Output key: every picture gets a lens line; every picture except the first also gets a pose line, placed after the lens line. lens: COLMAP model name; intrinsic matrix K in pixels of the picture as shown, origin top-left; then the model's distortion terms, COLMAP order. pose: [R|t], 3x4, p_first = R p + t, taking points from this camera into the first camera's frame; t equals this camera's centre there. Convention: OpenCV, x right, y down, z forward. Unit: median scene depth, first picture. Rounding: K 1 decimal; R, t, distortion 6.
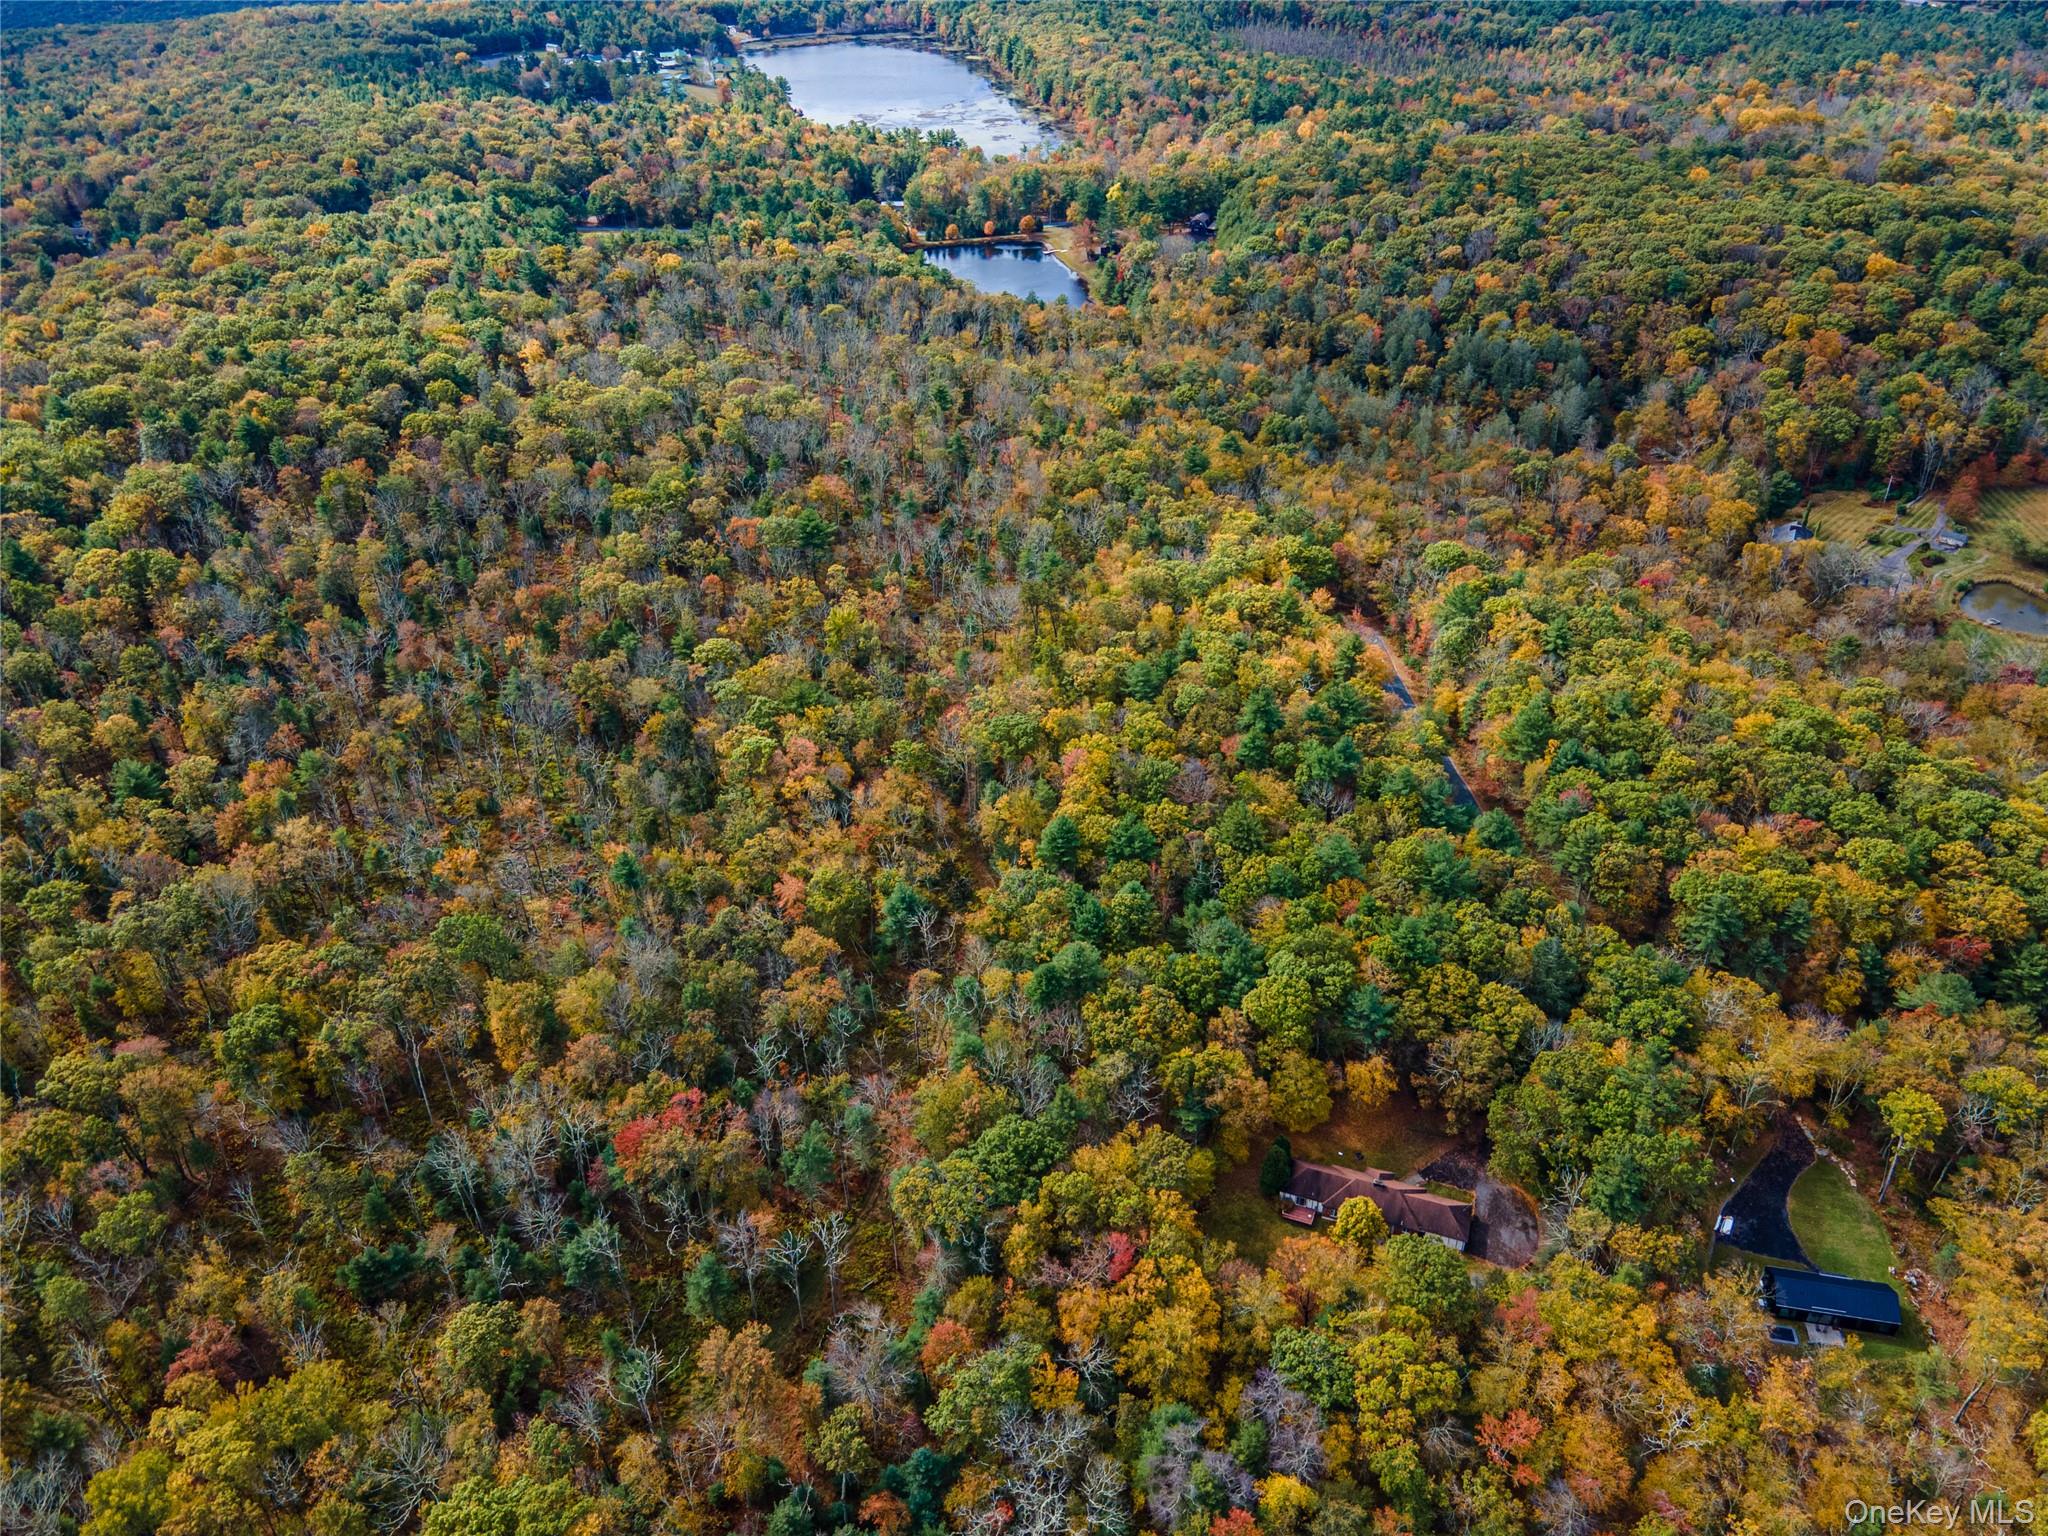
lens RADIAL K [[1524.4, 0, 1021.4], [0, 1524.4, 766.6], [0, 0, 1]] dist [0.007480, 0.064926]
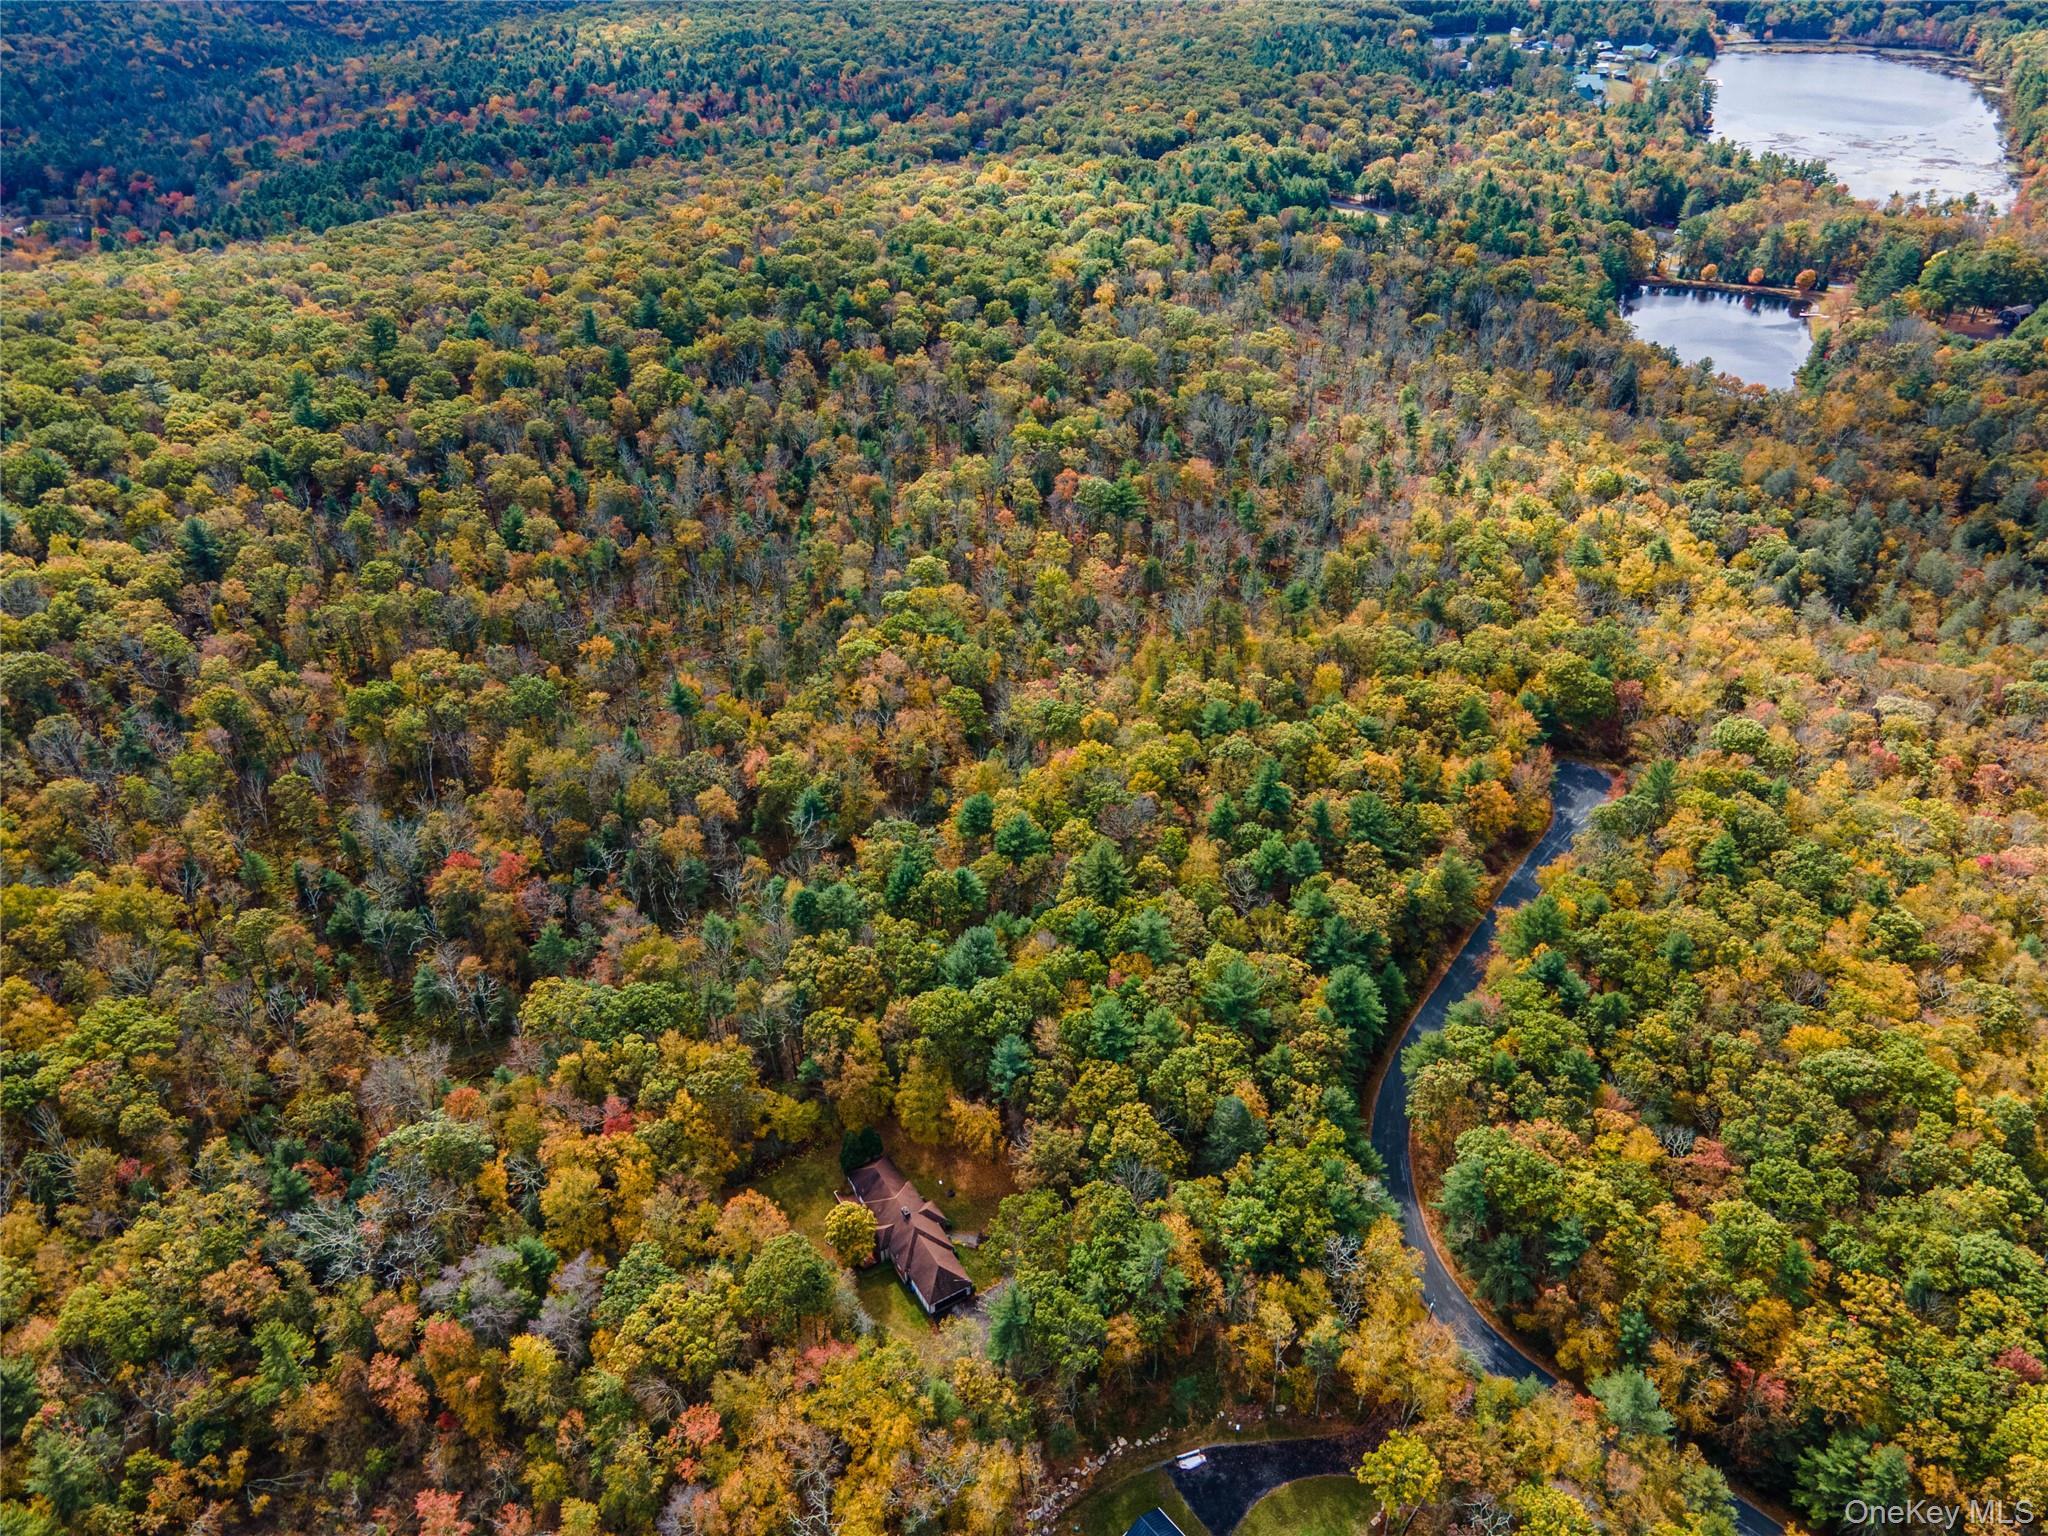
lens RADIAL K [[1497.6, 0, 1022.7], [0, 1497.6, 769.1], [0, 0, 1]] dist [0.010450, 0.055928]
pose [[0.764857, 0.363436, -0.531892, 0.435444], [-0.352859, 0.927141, 0.126096, -0.090234], [0.538966, 0.091237, 0.837372, 0.116002]]
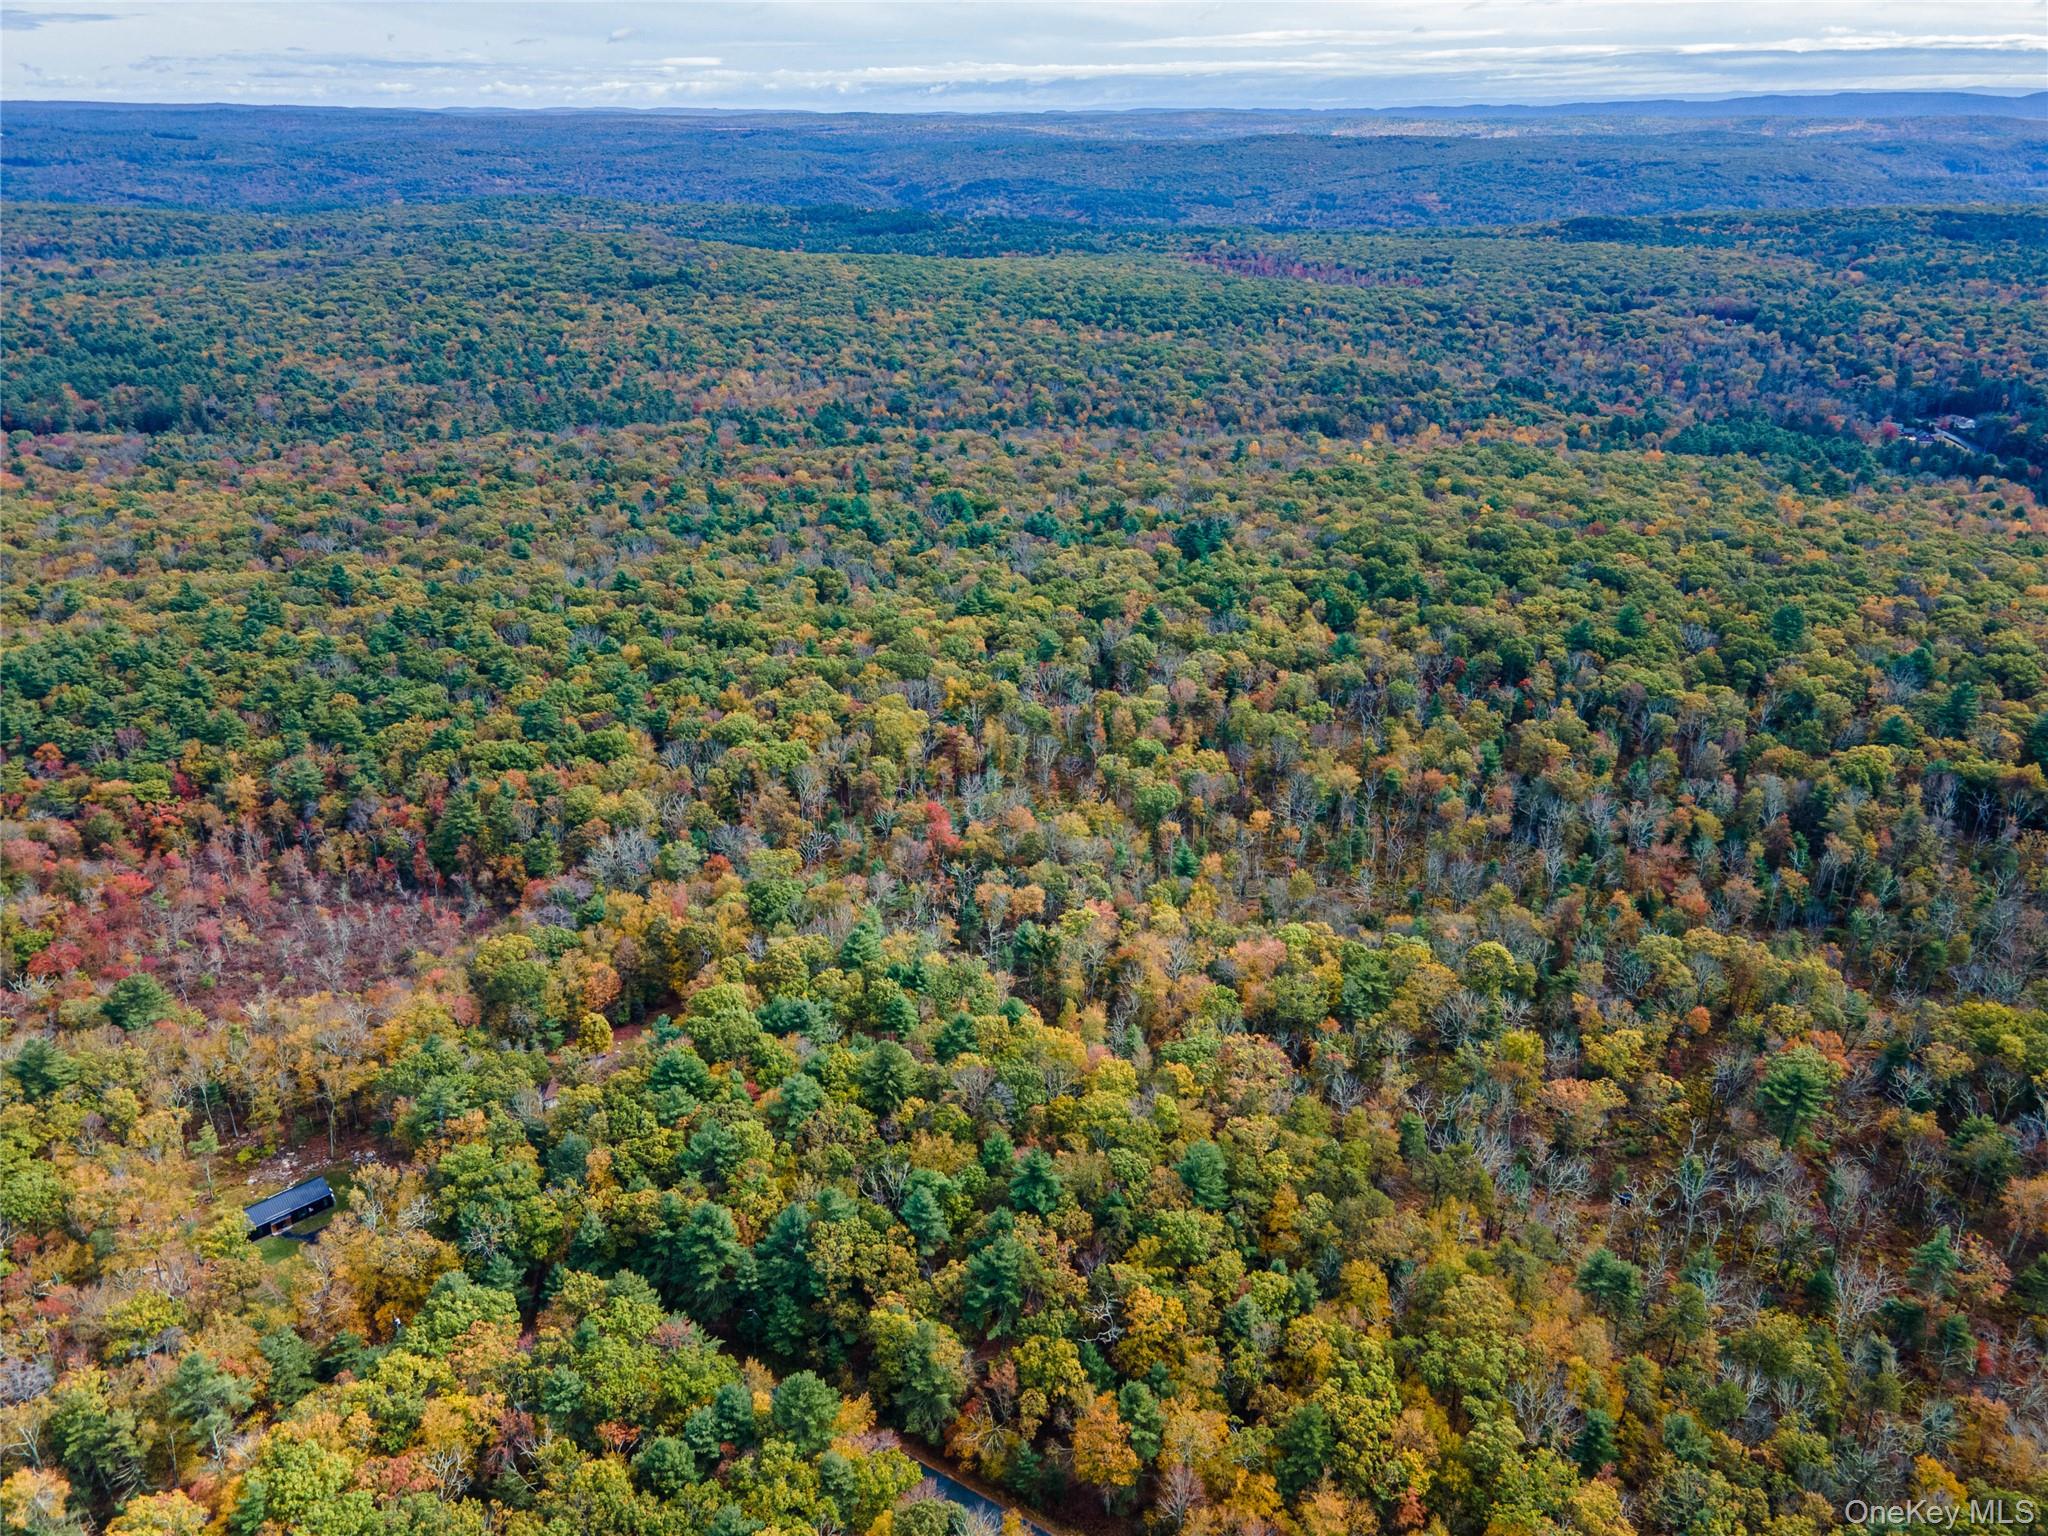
lens RADIAL K [[1572.8, 0, 1019.3], [0, 1572.8, 741.4], [0, 0, 1]] dist [0.001554, 0.069441]
pose [[-0.605524, 0.325108, -0.726392, 0.584252], [-0.428713, 0.635734, 0.641909, -0.614039], [0.670482, 0.700105, -0.245574, 0.869766]]
